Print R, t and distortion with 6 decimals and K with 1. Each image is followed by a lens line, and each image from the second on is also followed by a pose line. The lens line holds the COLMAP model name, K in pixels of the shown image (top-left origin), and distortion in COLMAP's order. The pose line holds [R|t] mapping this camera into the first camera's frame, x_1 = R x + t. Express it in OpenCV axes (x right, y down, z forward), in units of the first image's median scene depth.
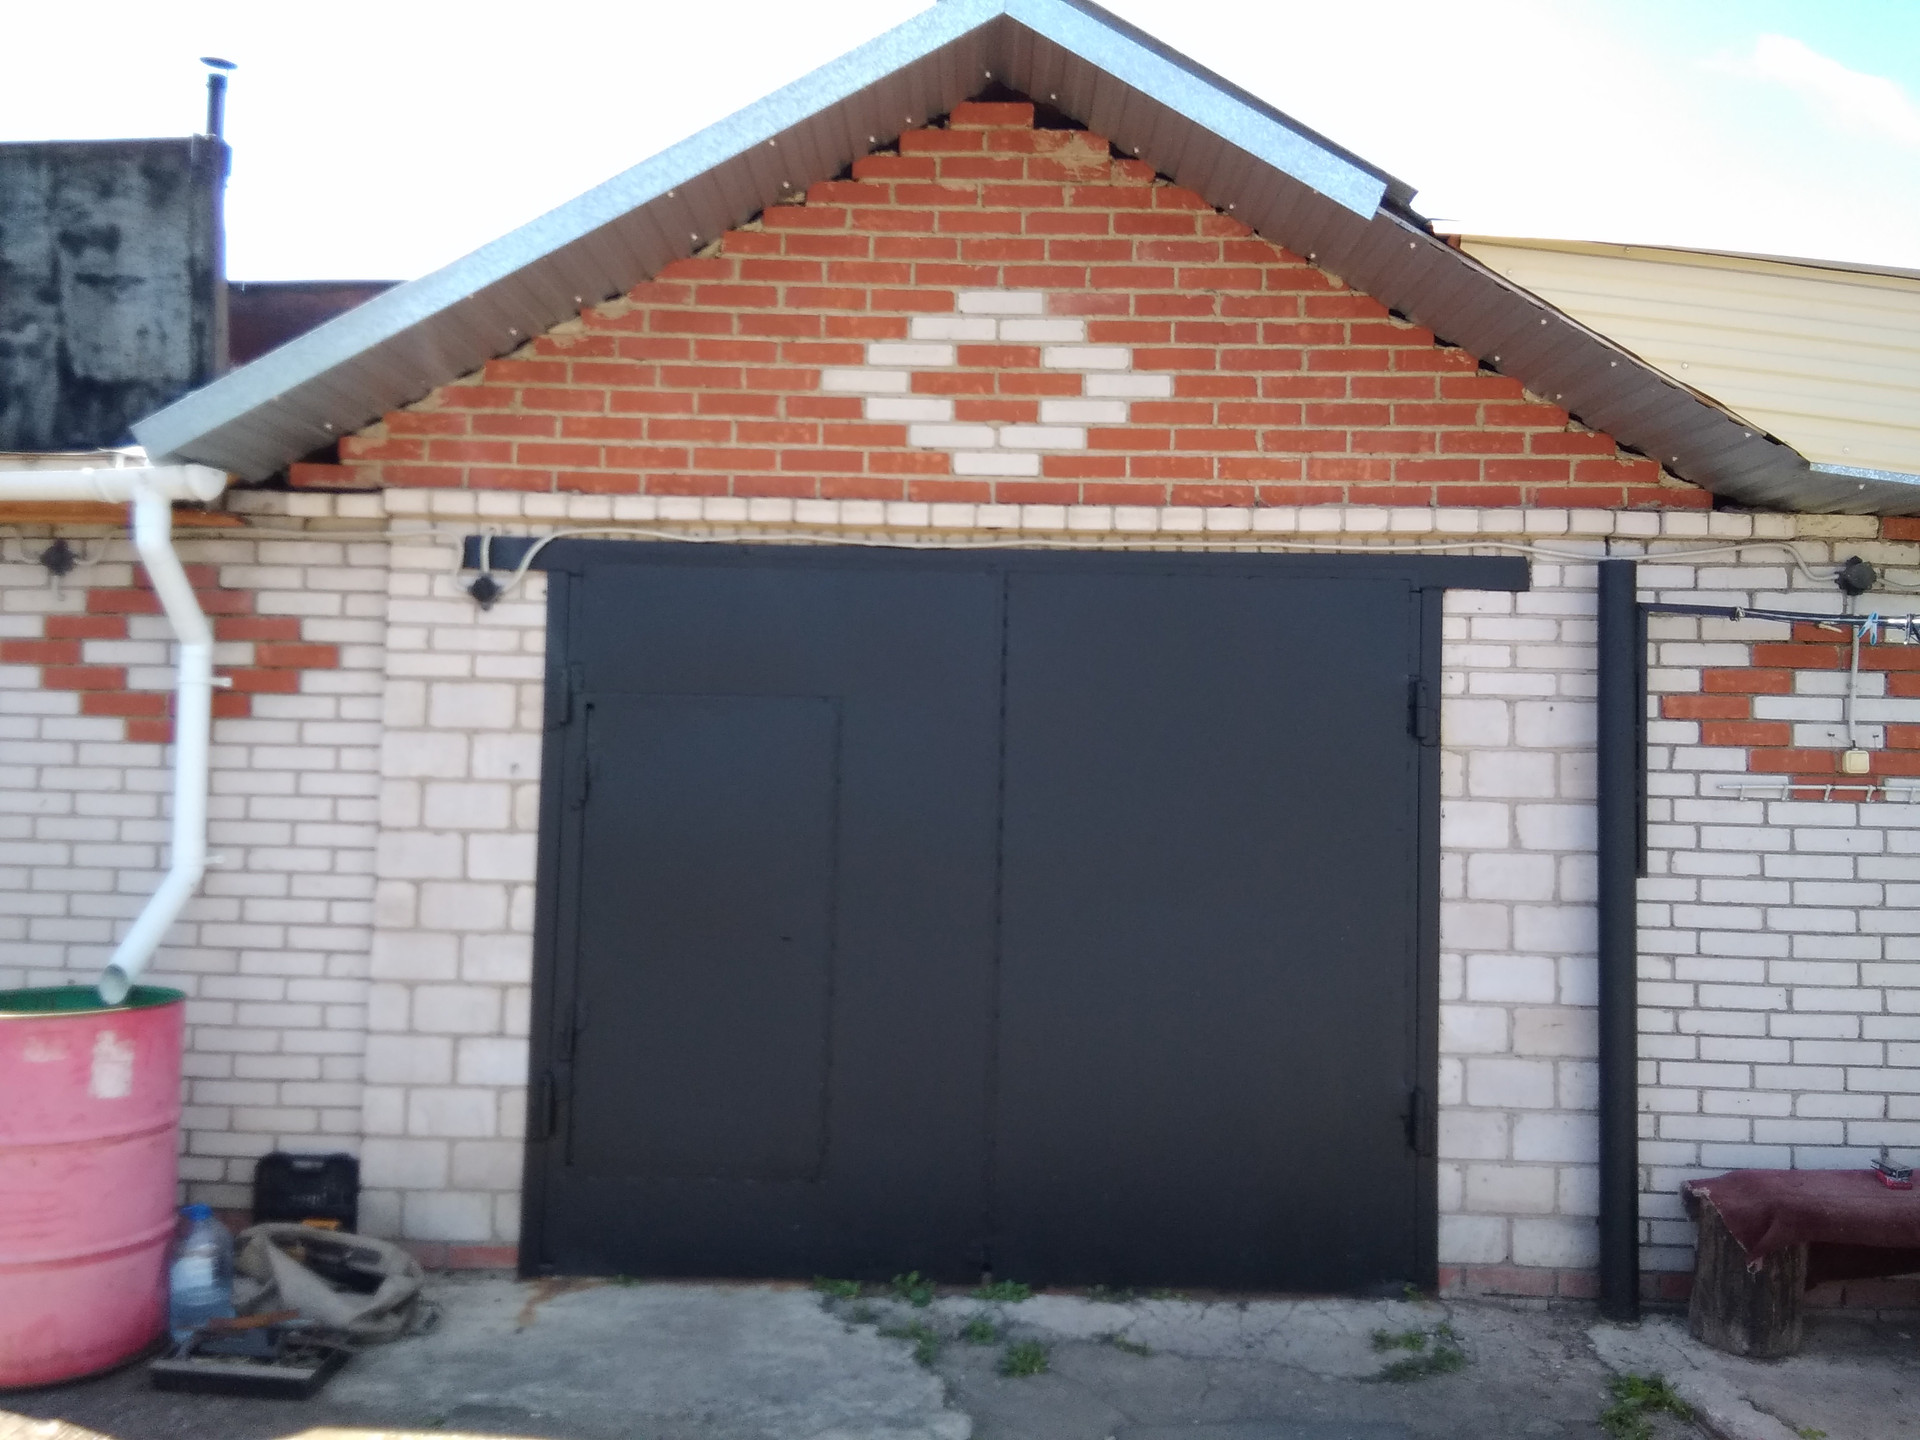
lens RADIAL K [[1562.2, 0, 952.7], [0, 1562.2, 734.8], [0, 0, 1]] dist [0.050141, -0.055846]
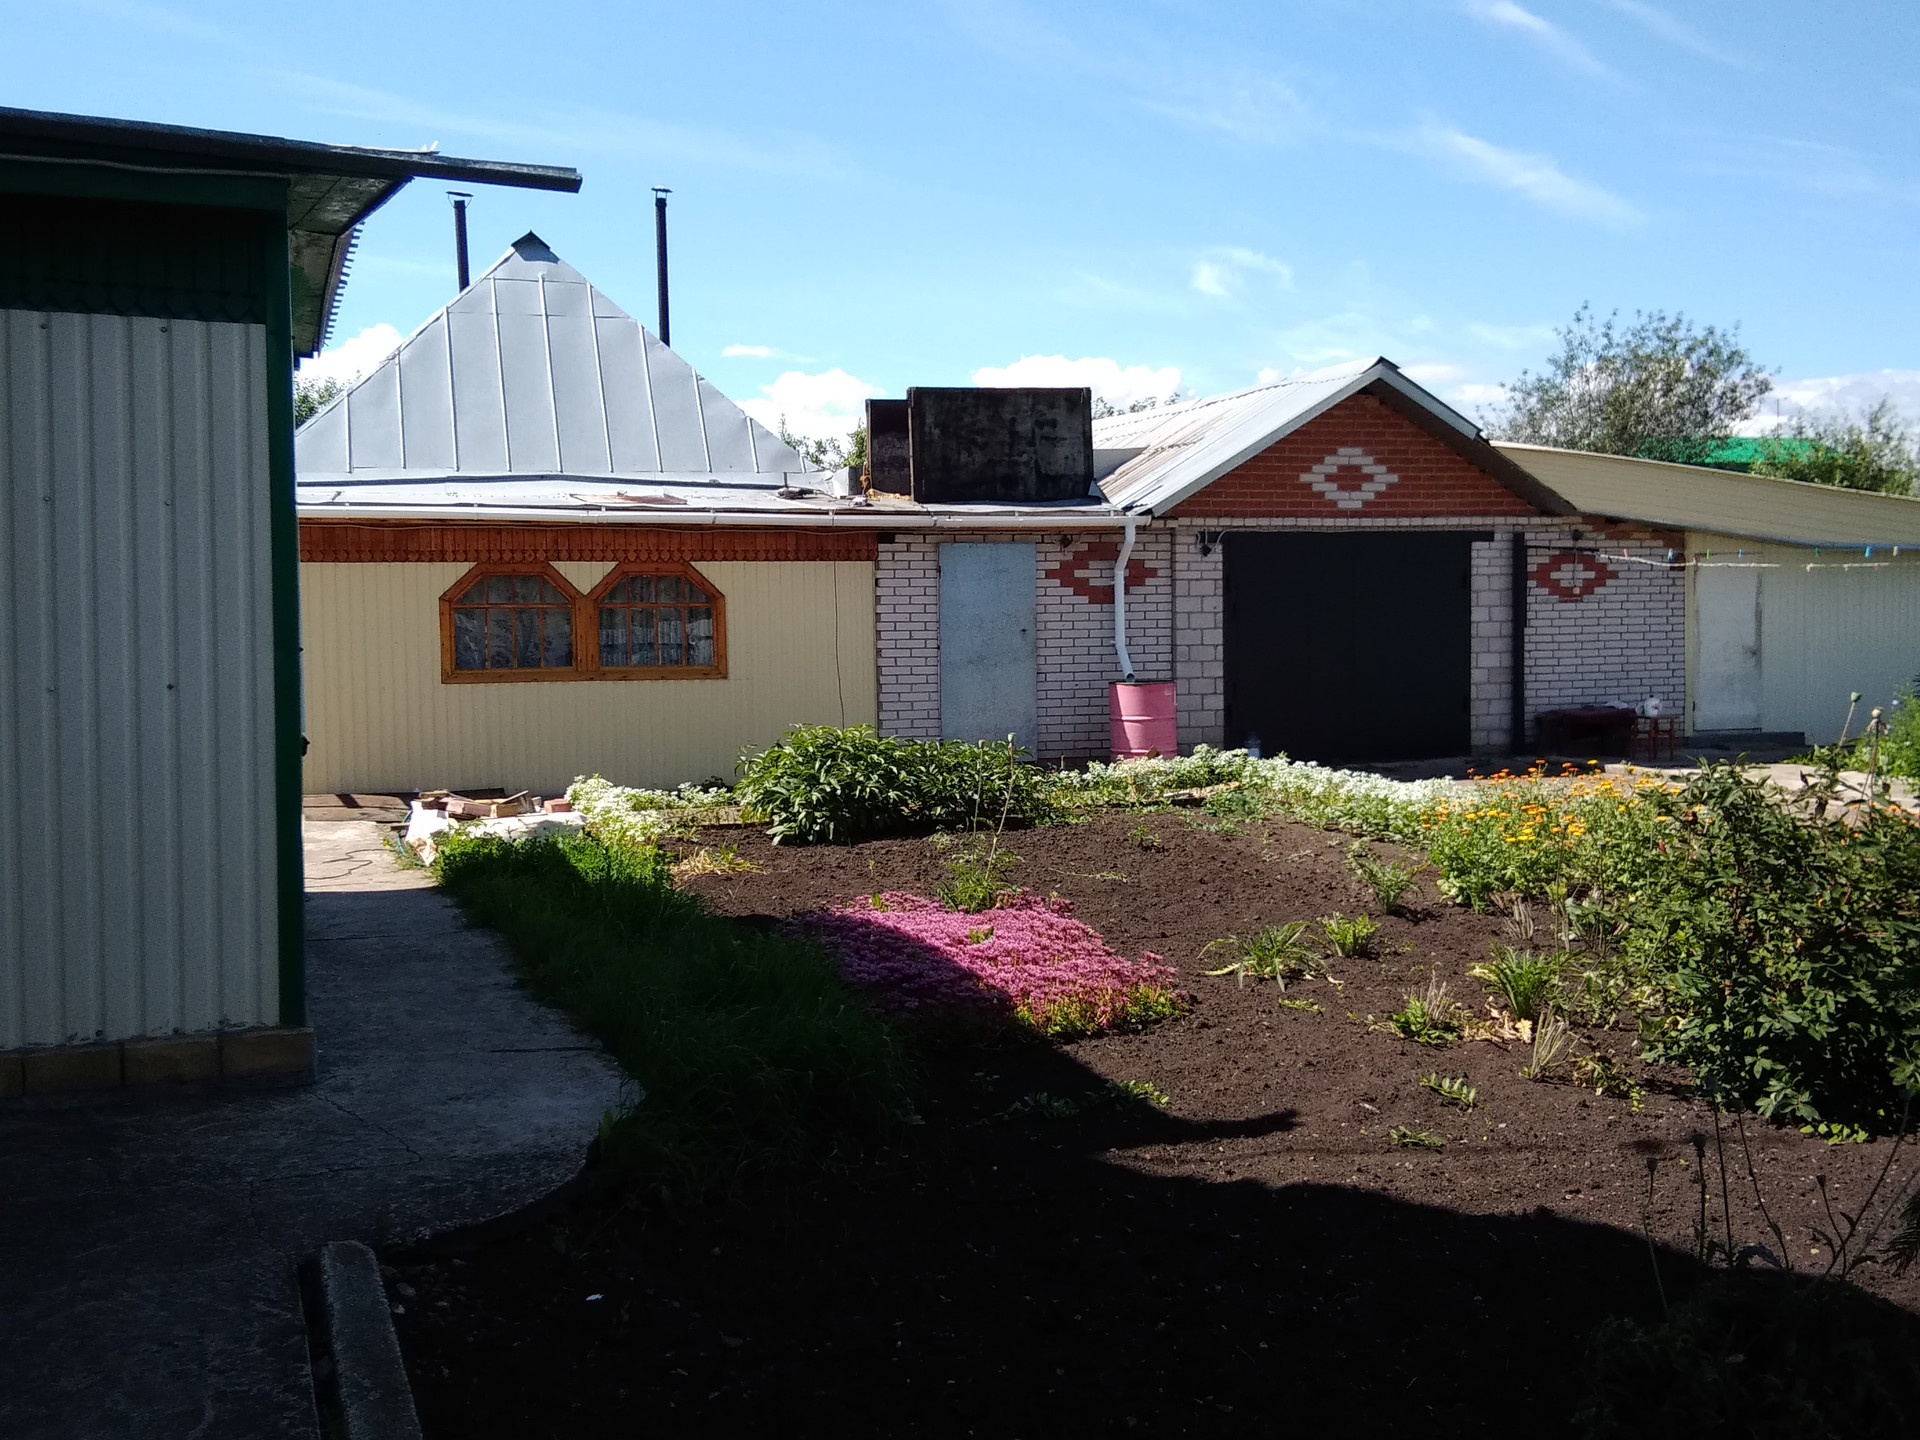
lens RADIAL K [[1562.2, 0, 967.2], [0, 1562.2, 709.8], [0, 0, 1]] dist [0.050141, -0.055846]
pose [[0.946295, -0.057370, 0.318174, -1.719185], [0.023164, 0.993632, 0.110269, -0.128840], [-0.322474, -0.096977, 0.941598, -1.744402]]
